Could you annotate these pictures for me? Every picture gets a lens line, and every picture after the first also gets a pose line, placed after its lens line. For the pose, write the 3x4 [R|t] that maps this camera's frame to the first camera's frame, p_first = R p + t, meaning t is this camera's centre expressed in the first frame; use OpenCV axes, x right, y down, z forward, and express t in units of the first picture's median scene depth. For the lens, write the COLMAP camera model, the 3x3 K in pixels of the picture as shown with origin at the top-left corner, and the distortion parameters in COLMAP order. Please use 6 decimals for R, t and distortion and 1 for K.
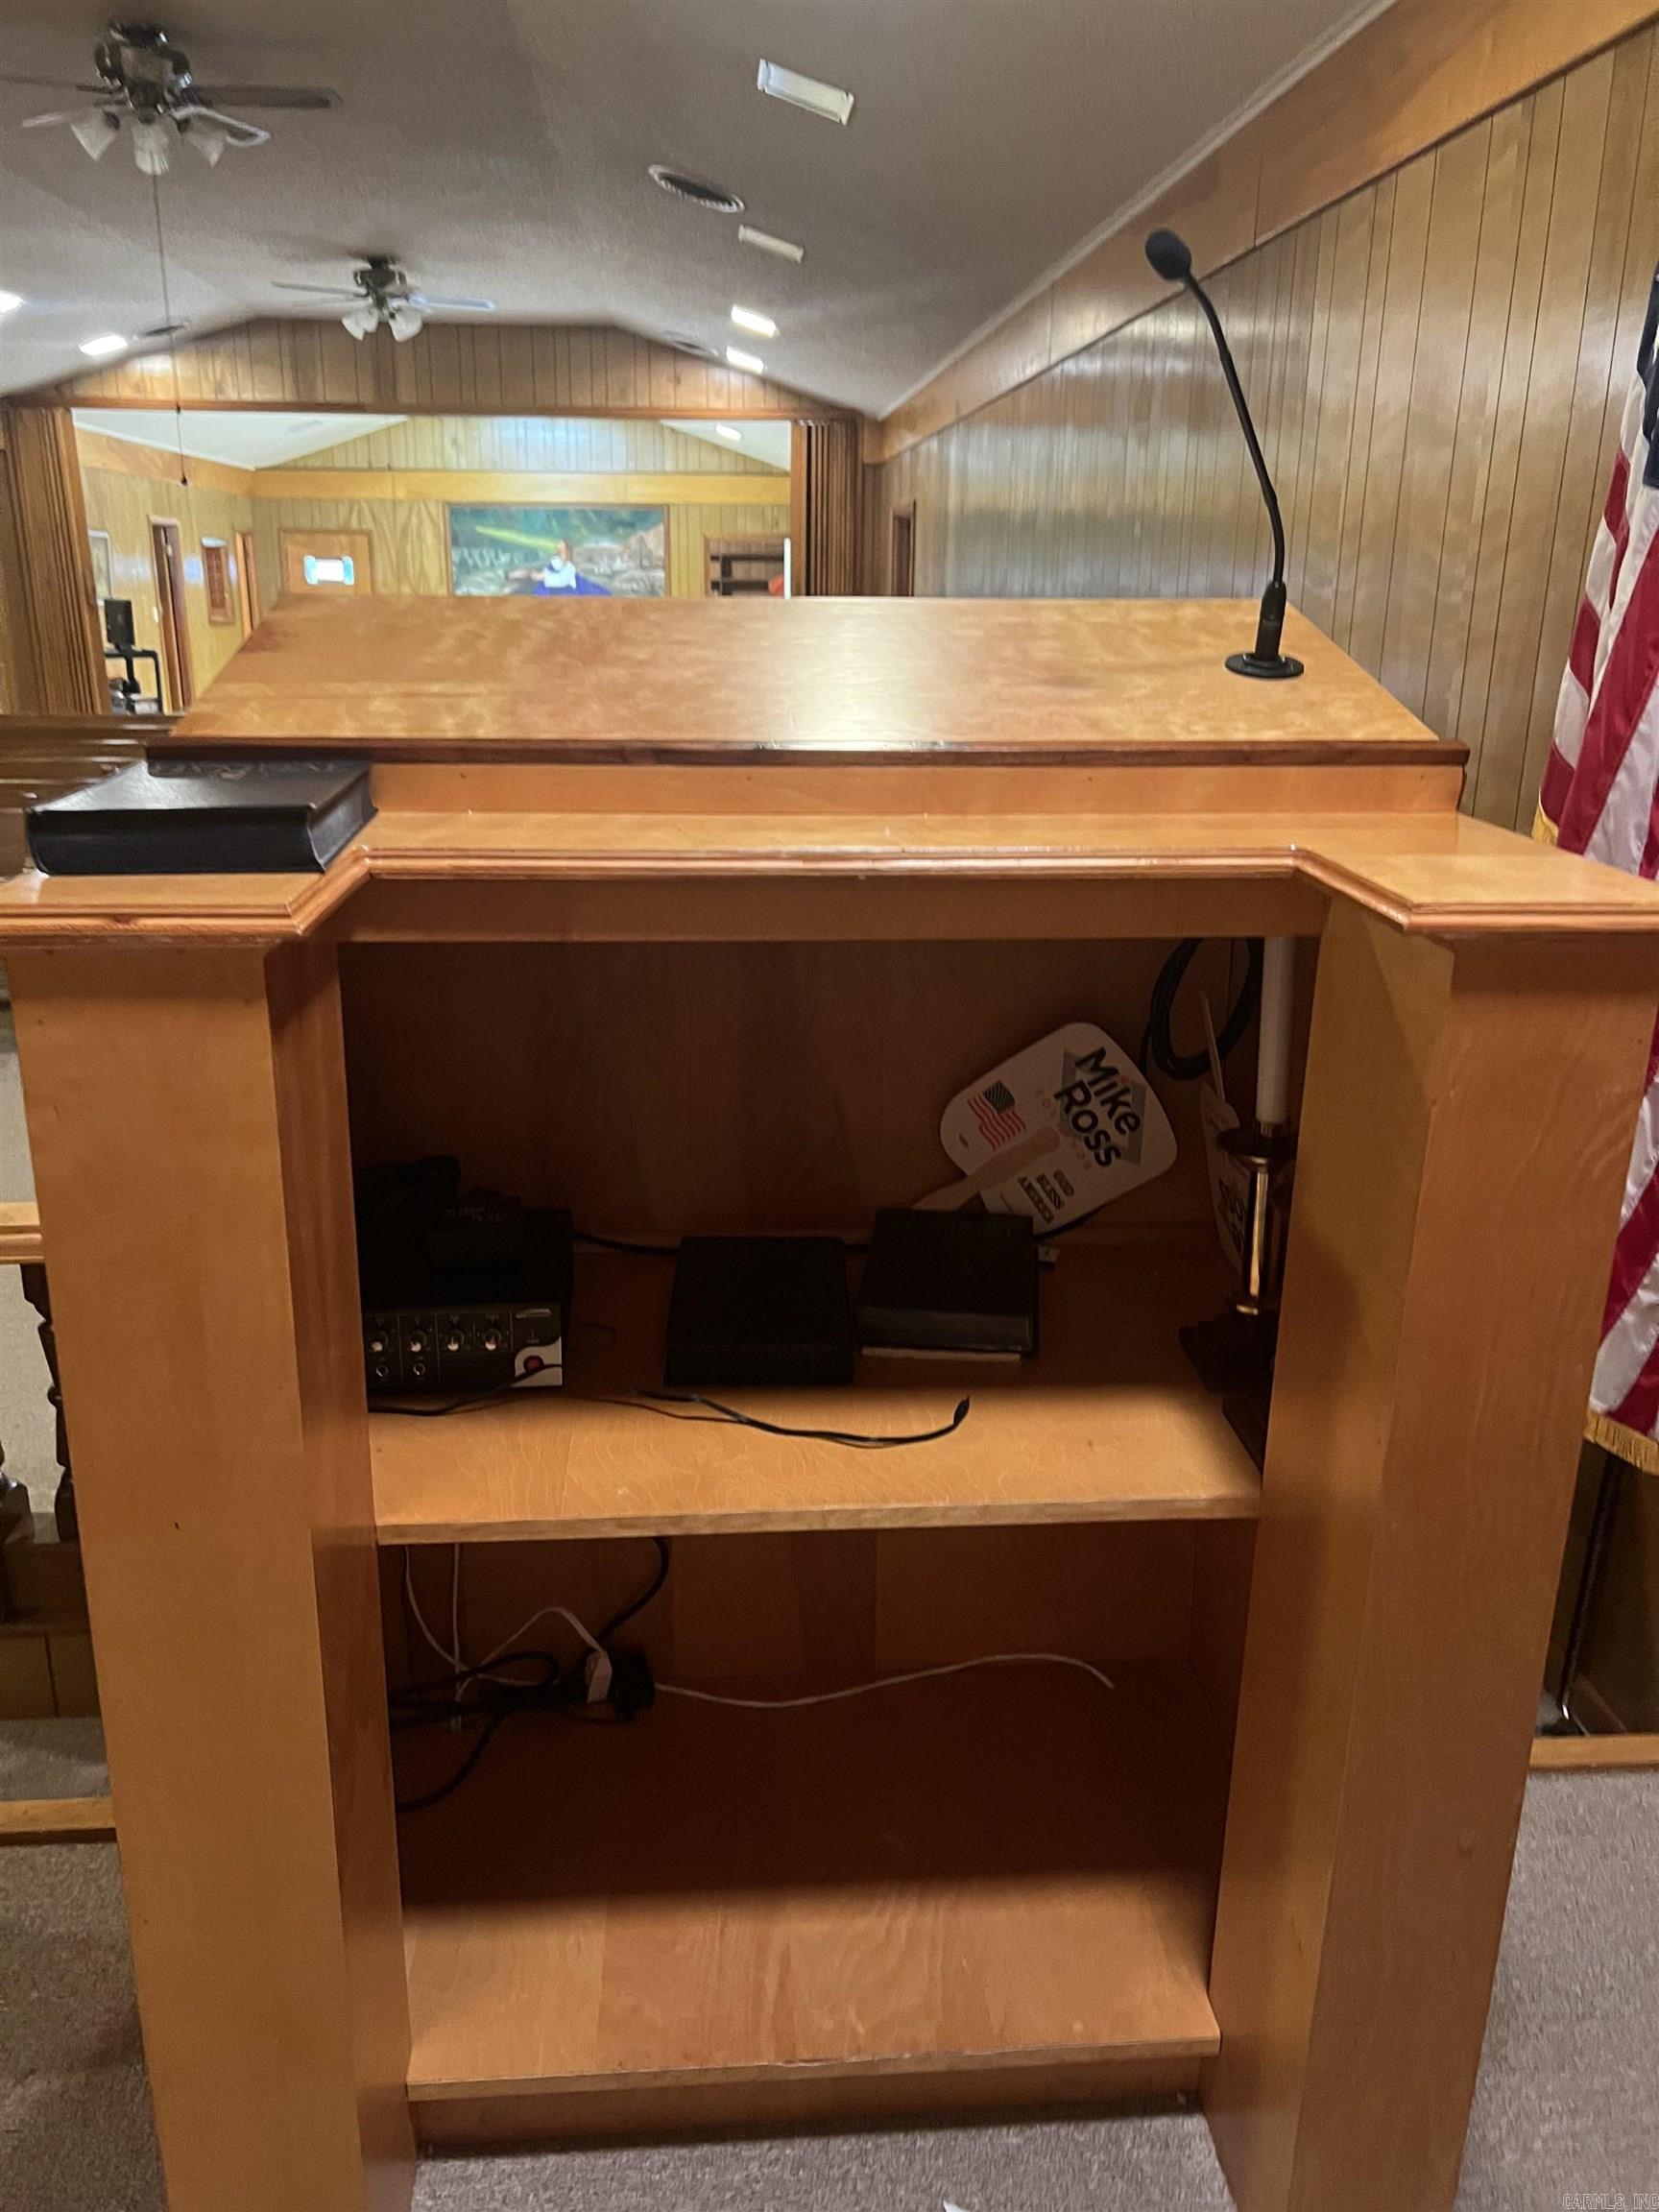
lens RADIAL K [[1698.9, 0, 843.5], [0, 1698.9, 1106.4], [0, 0, 1]] dist [0.012330, -0.004086]
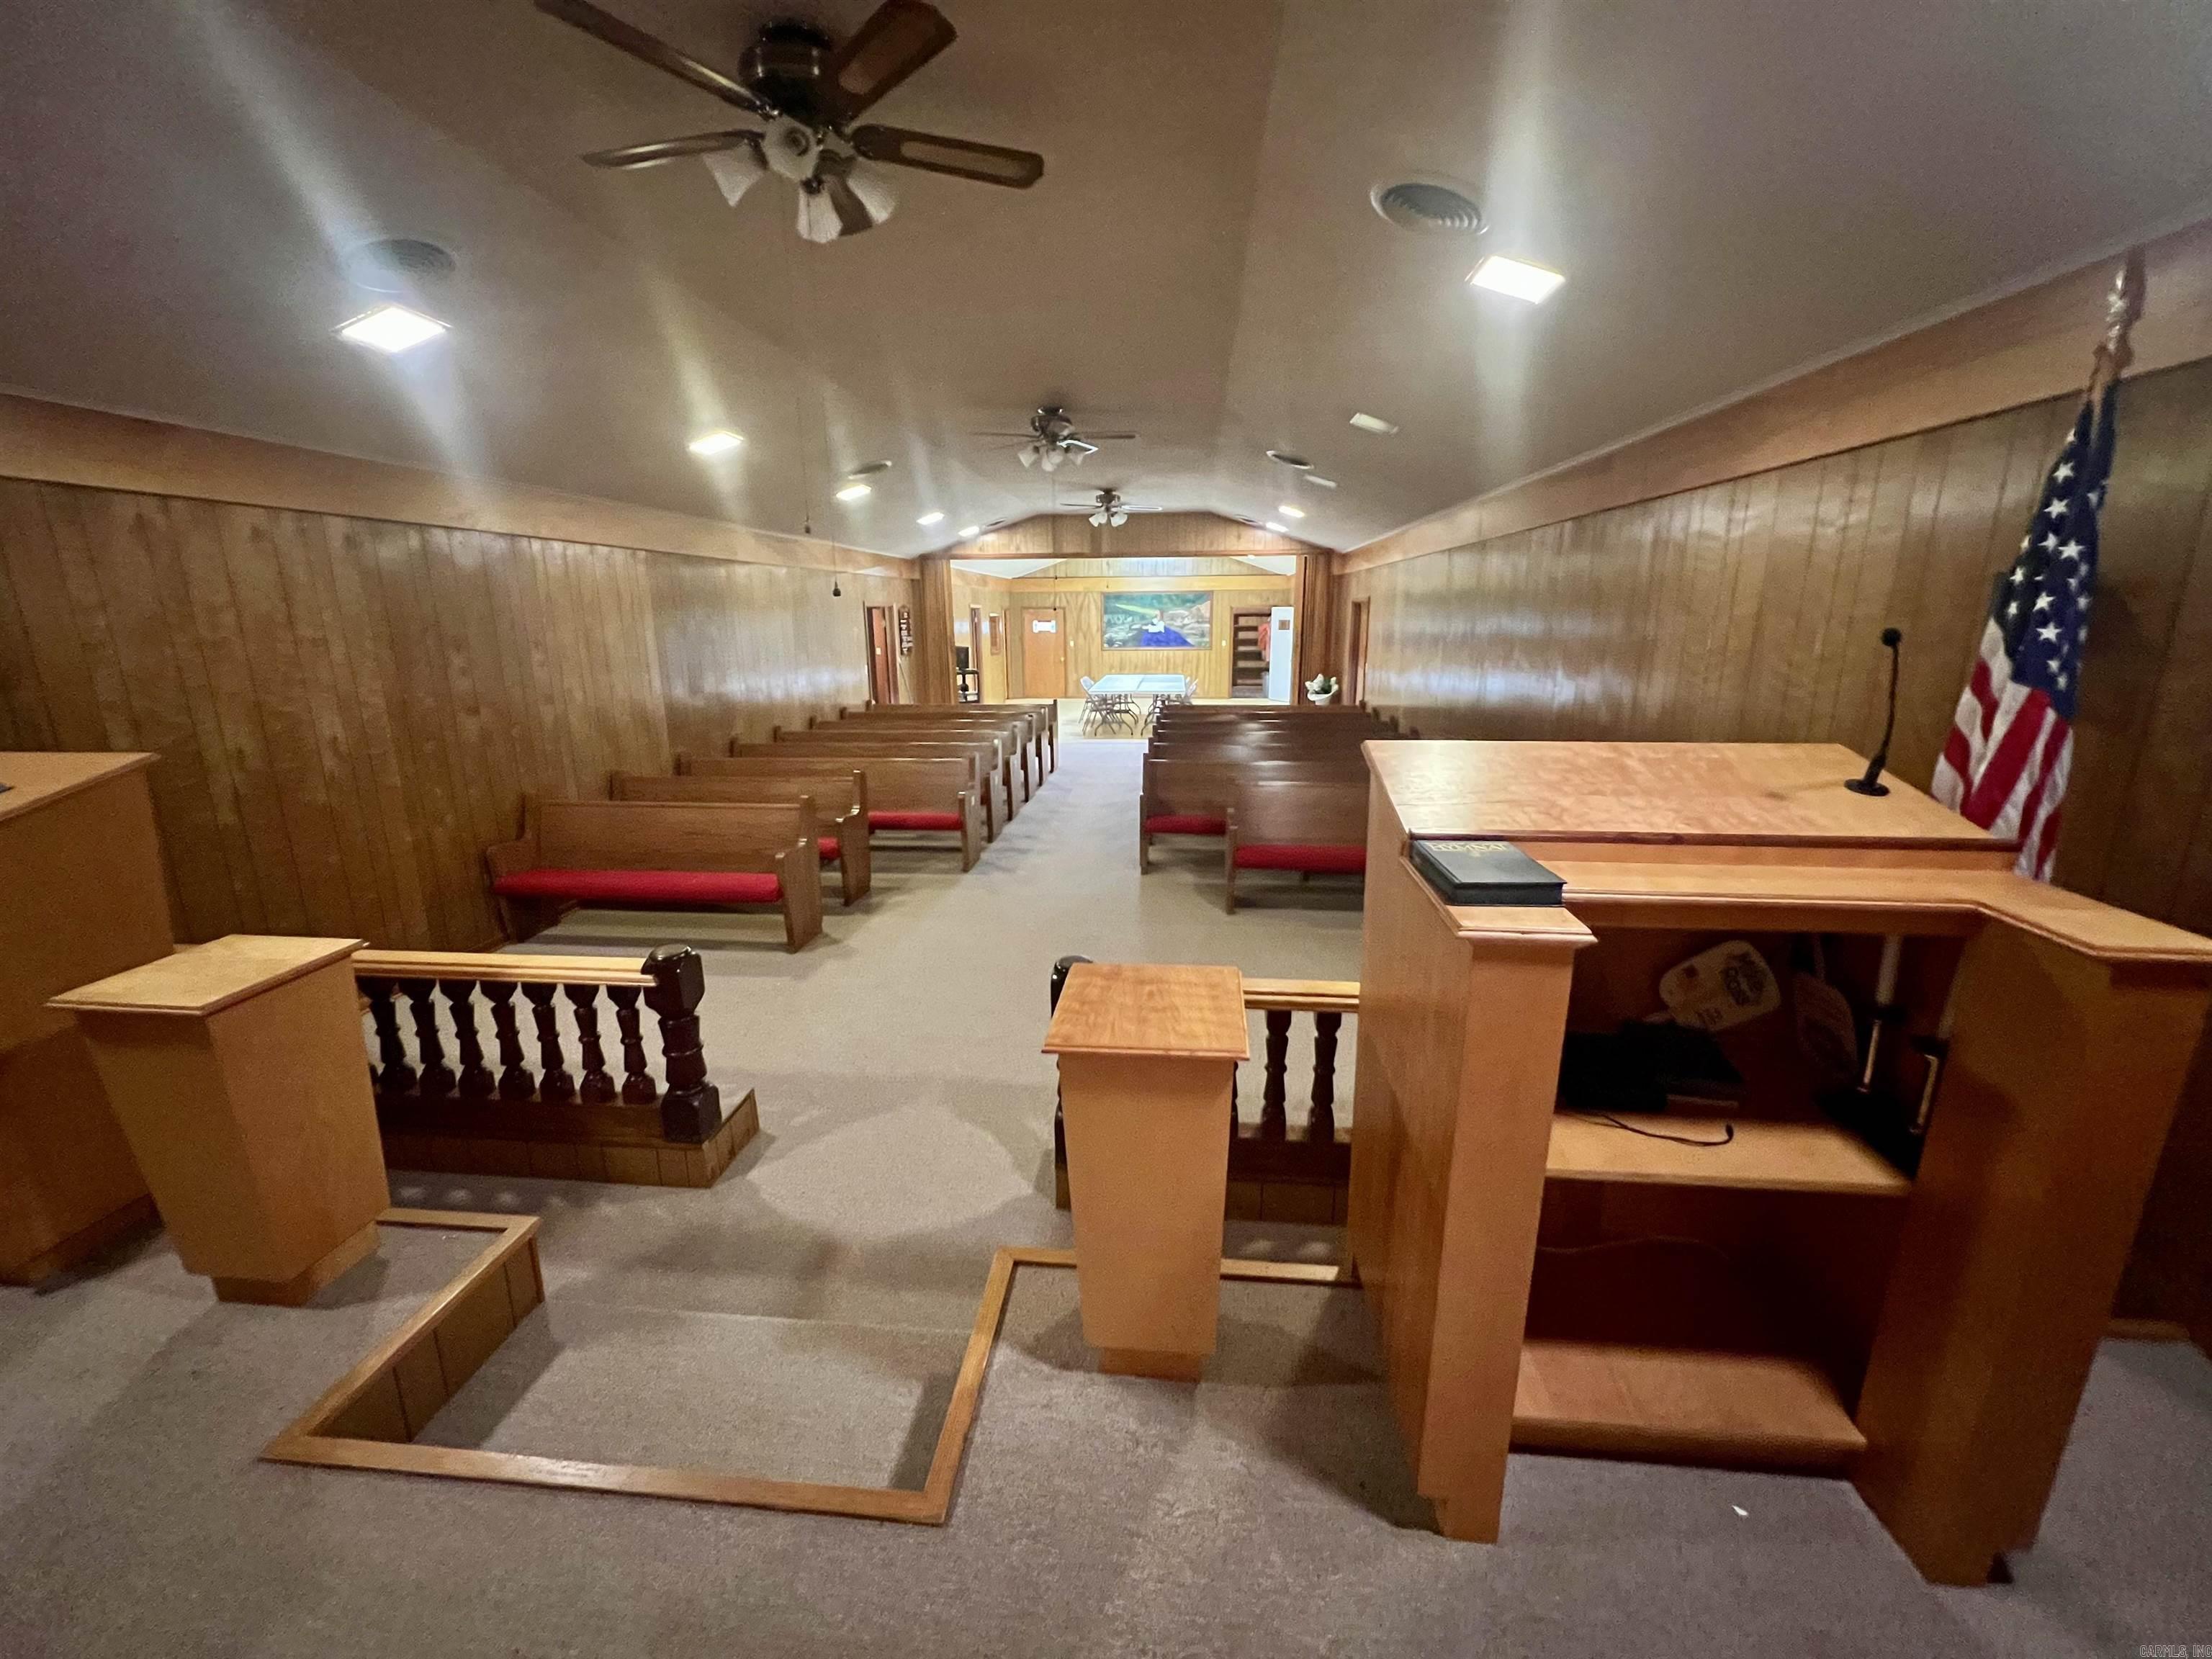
lens RADIAL K [[896.8, 0, 1106.0], [0, 896.8, 829.5], [0, 0, 1]] dist [0.001470, 0.000079]
pose [[0.985107, 0.024522, -0.170183, -0.063450], [-0.035789, 0.997343, -0.063454, -0.012296], [0.168175, 0.068599, 0.983367, -0.035124]]
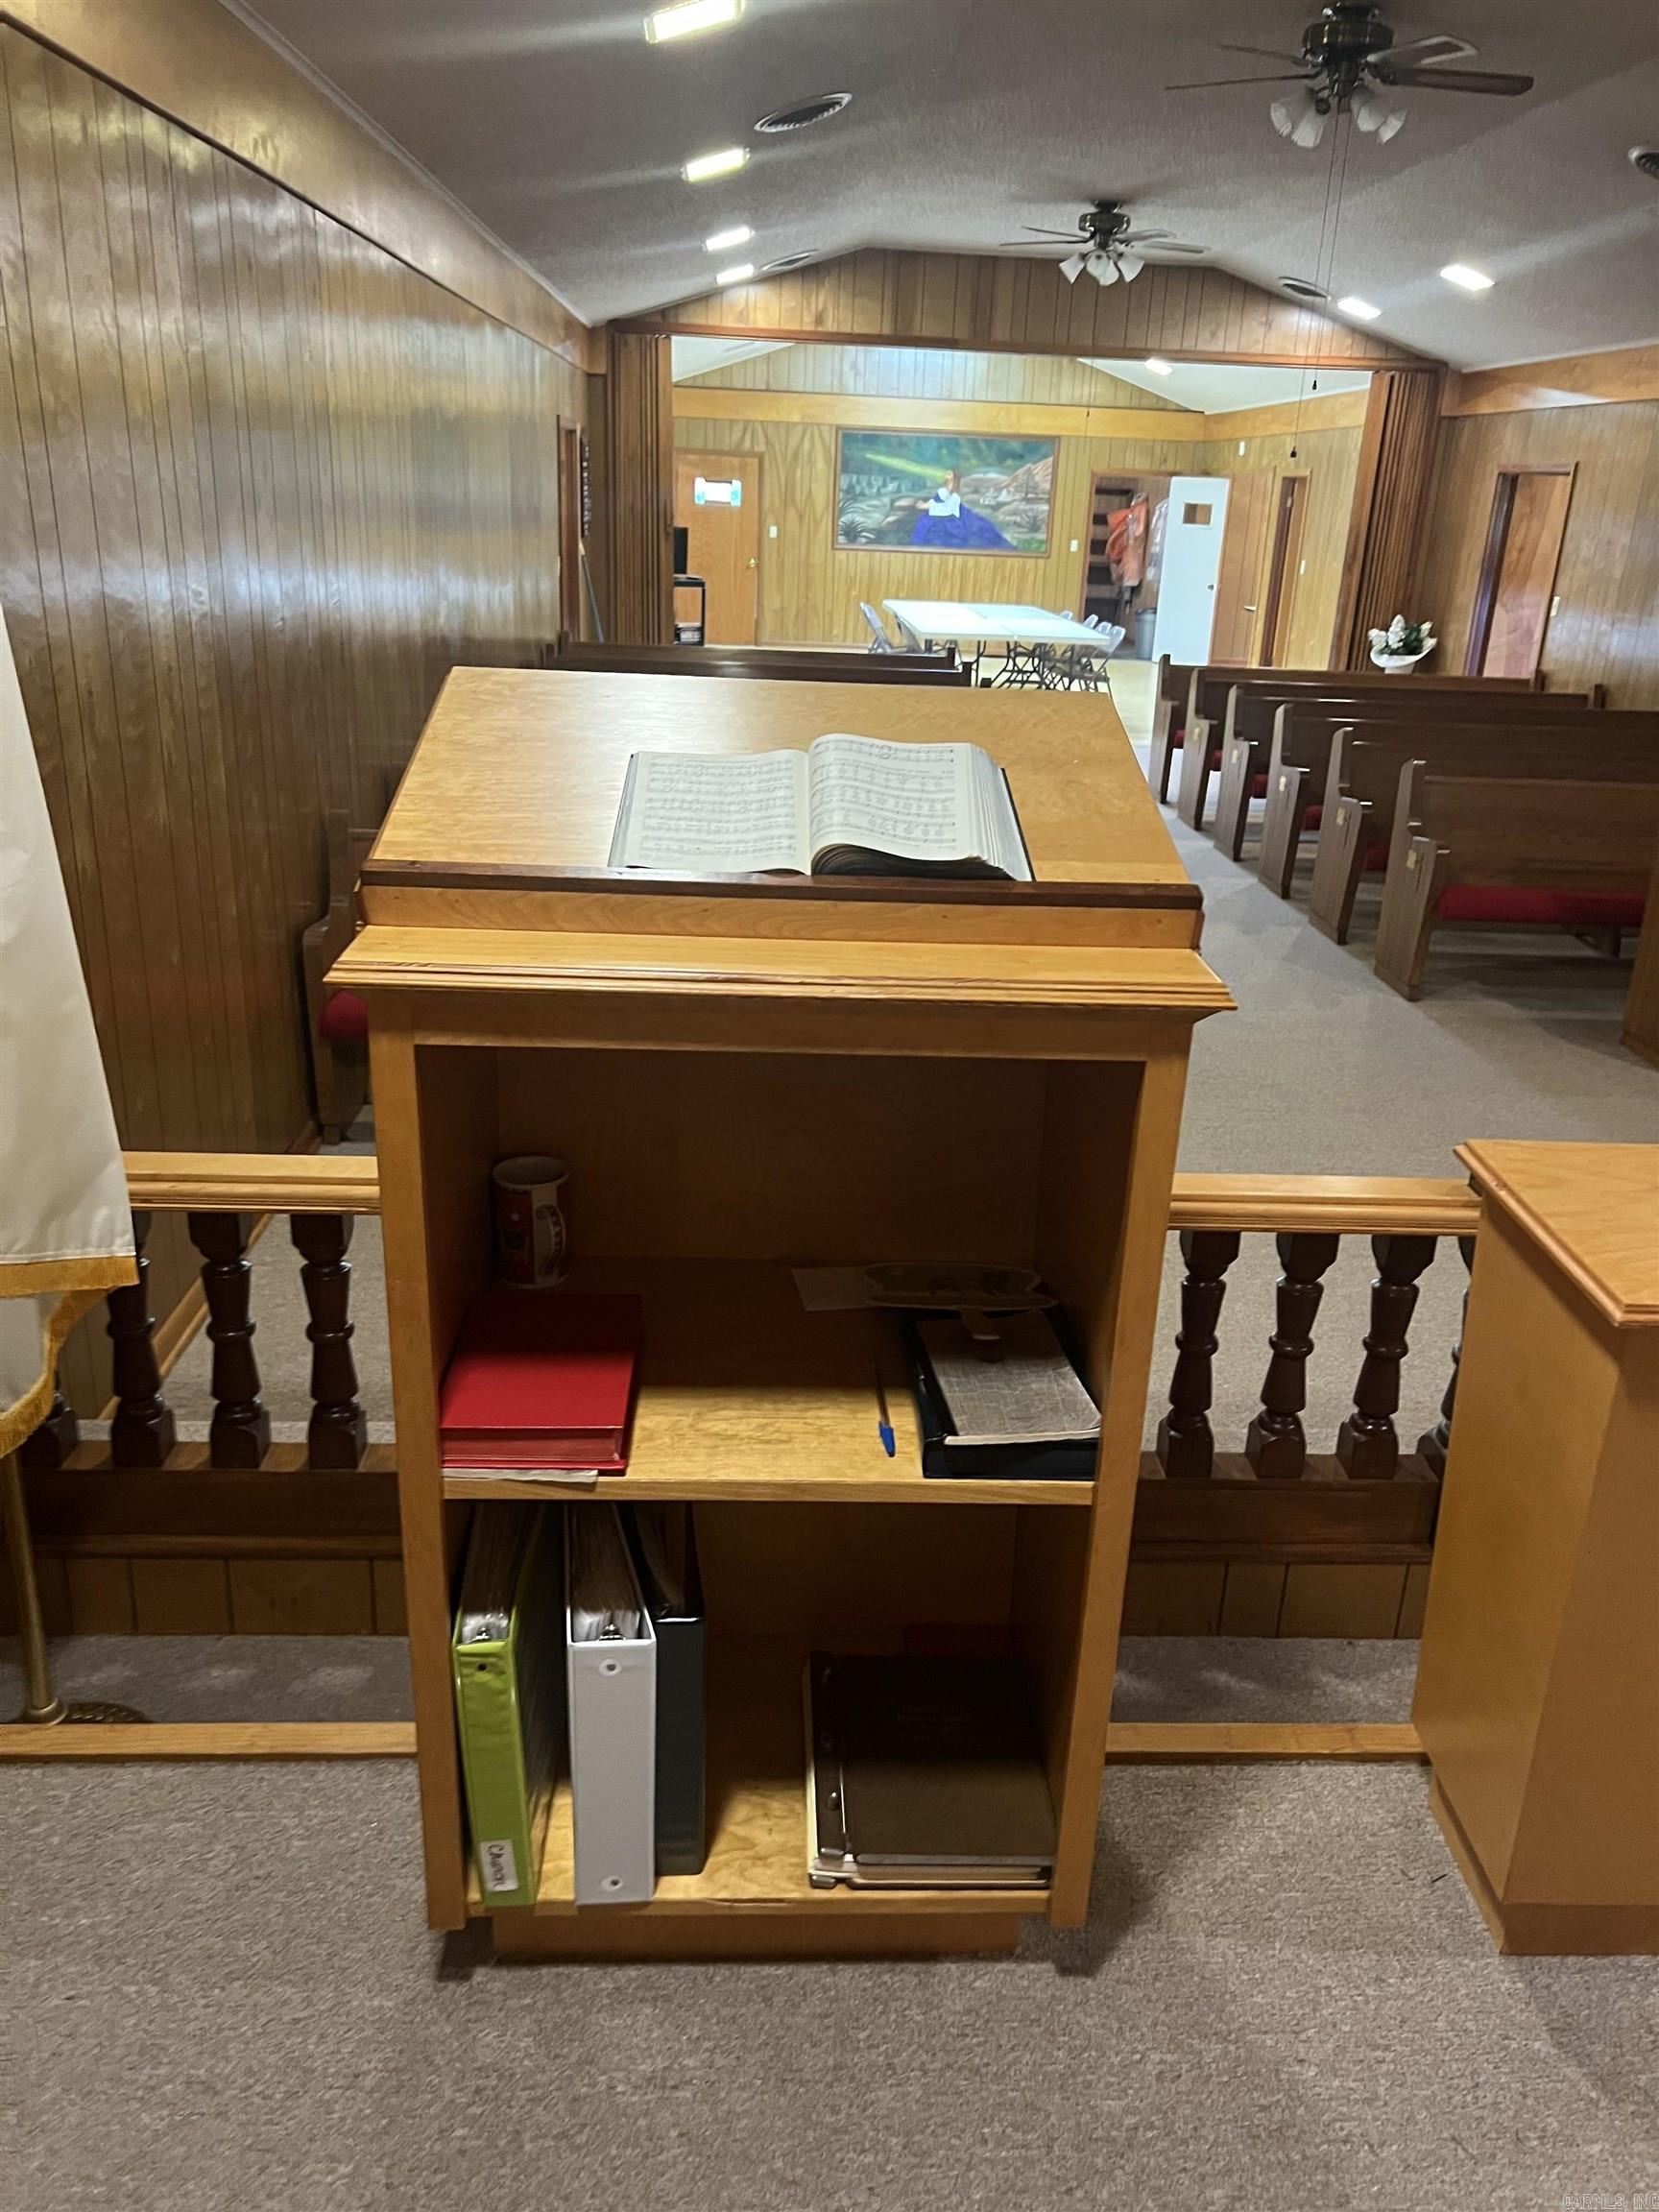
lens RADIAL K [[1662.8, 0, 835.4], [0, 1662.8, 1166.8], [0, 0, 1]] dist [0.017760, -0.005468]
pose [[0.999247, 0.038652, -0.003236, -0.328577], [-0.038236, 0.995622, 0.085294, -0.005594], [0.006518, -0.085106, 0.996351, -0.028714]]
